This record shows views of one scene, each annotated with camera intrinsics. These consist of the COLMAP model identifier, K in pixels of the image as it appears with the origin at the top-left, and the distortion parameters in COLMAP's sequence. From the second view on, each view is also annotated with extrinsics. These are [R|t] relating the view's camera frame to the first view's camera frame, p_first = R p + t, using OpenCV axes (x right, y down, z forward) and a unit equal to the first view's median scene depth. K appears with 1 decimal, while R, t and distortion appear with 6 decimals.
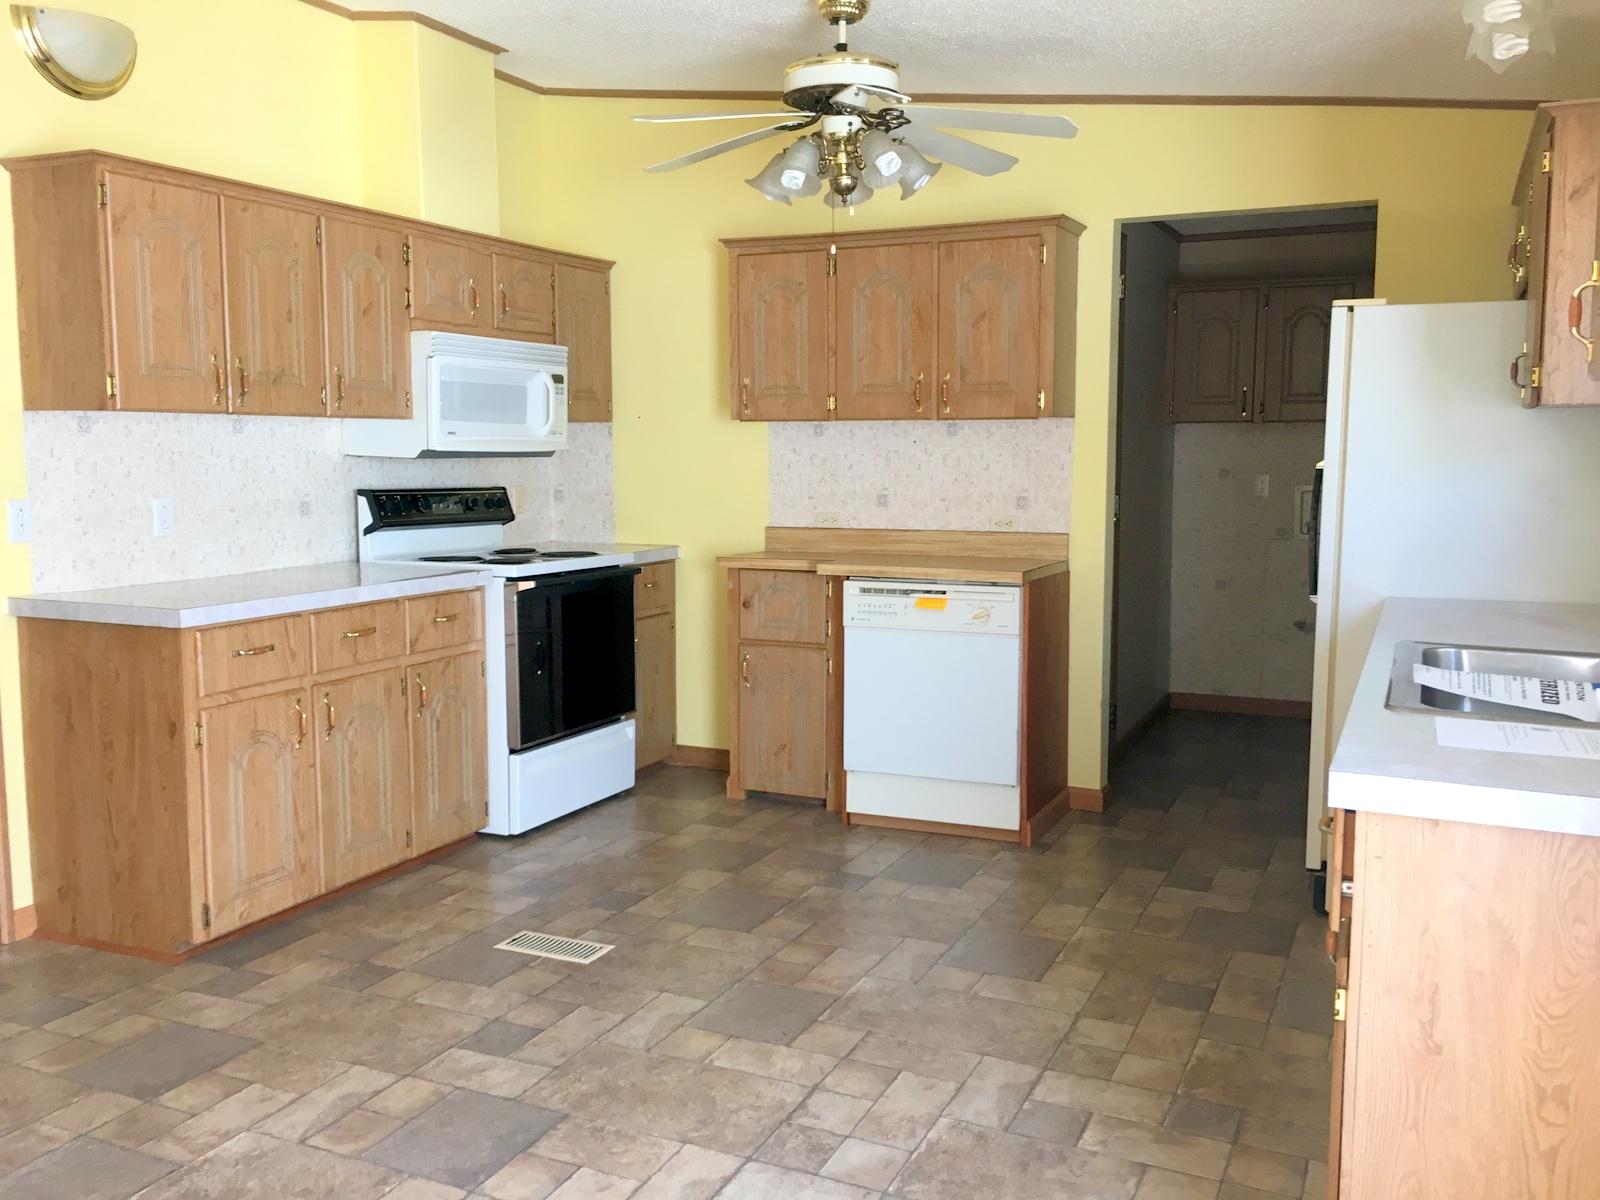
lens RADIAL K [[1378.4, 0, 797.5], [0, 1378.4, 599.5], [0, 0, 1]] dist [0.073456, -0.104925]
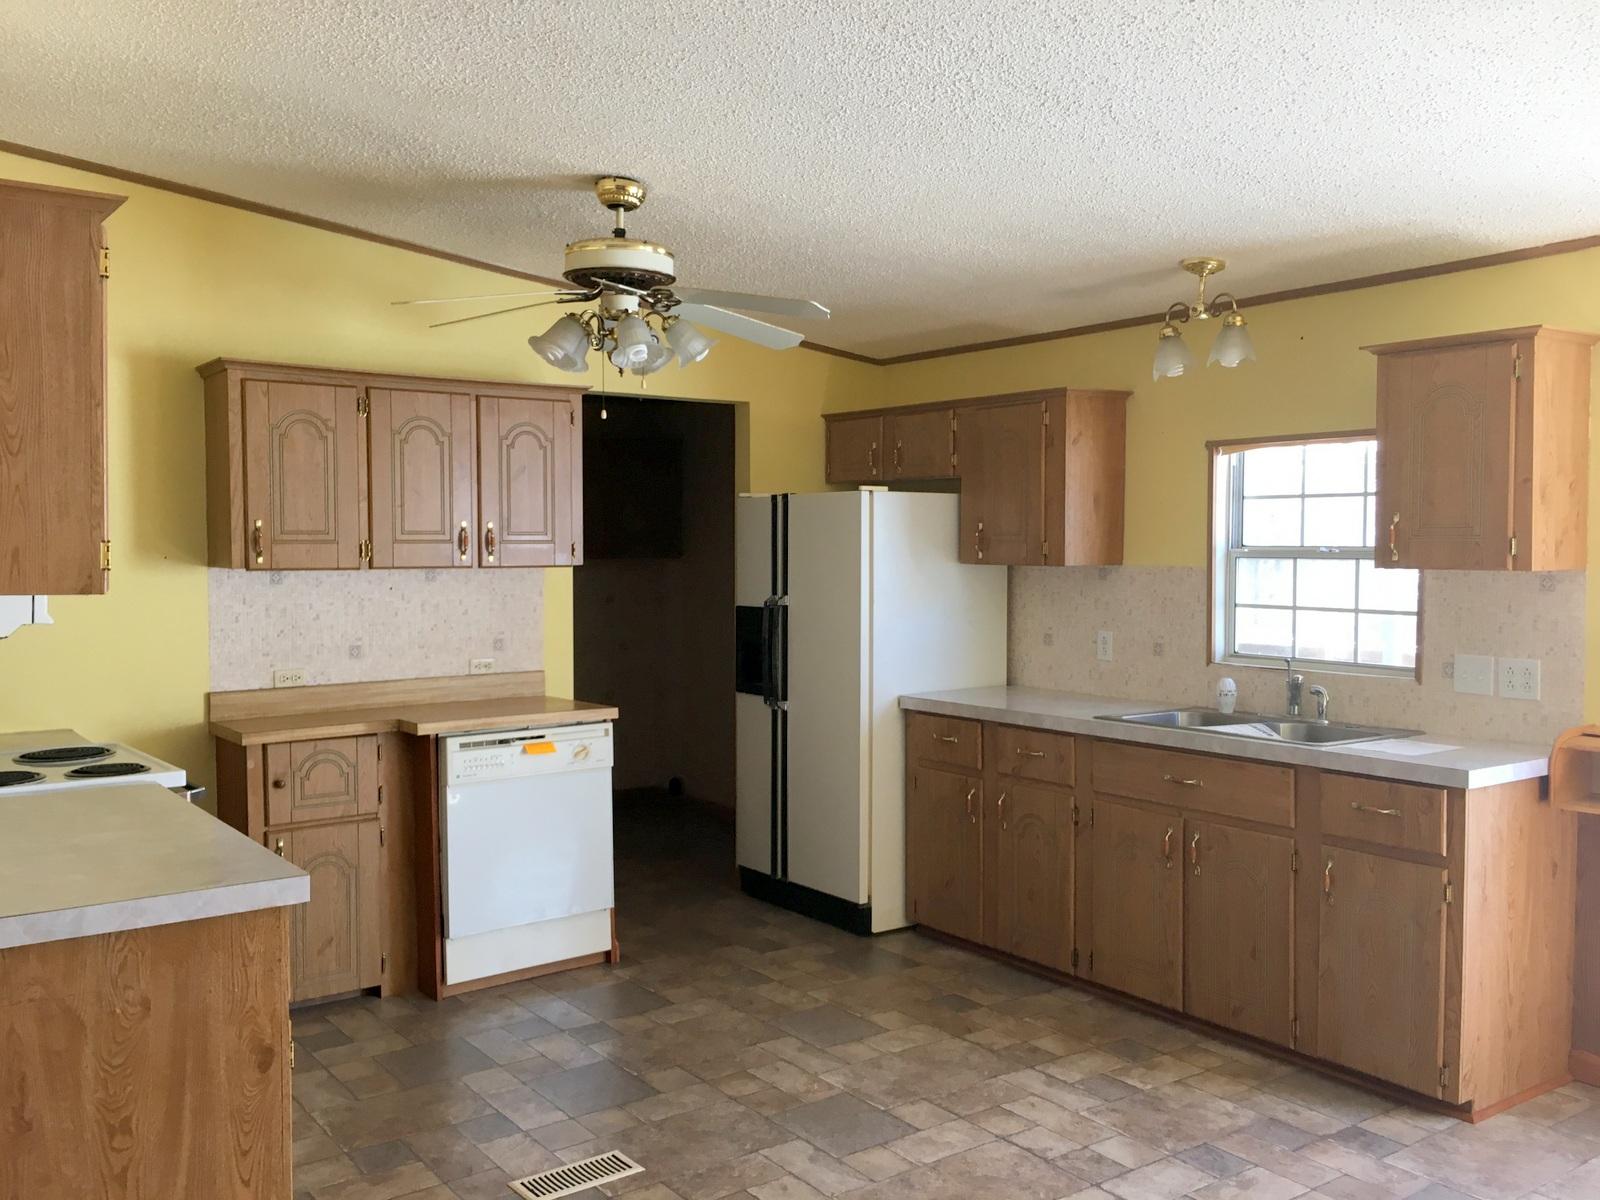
lens RADIAL K [[1378.4, 0, 799.8], [0, 1378.4, 597.7], [0, 0, 1]] dist [0.073456, -0.104925]
pose [[0.486553, -0.033478, 0.873010, -0.897780], [0.101136, 0.994706, -0.018221, -0.090009], [-0.867778, 0.097158, 0.487363, 0.417062]]
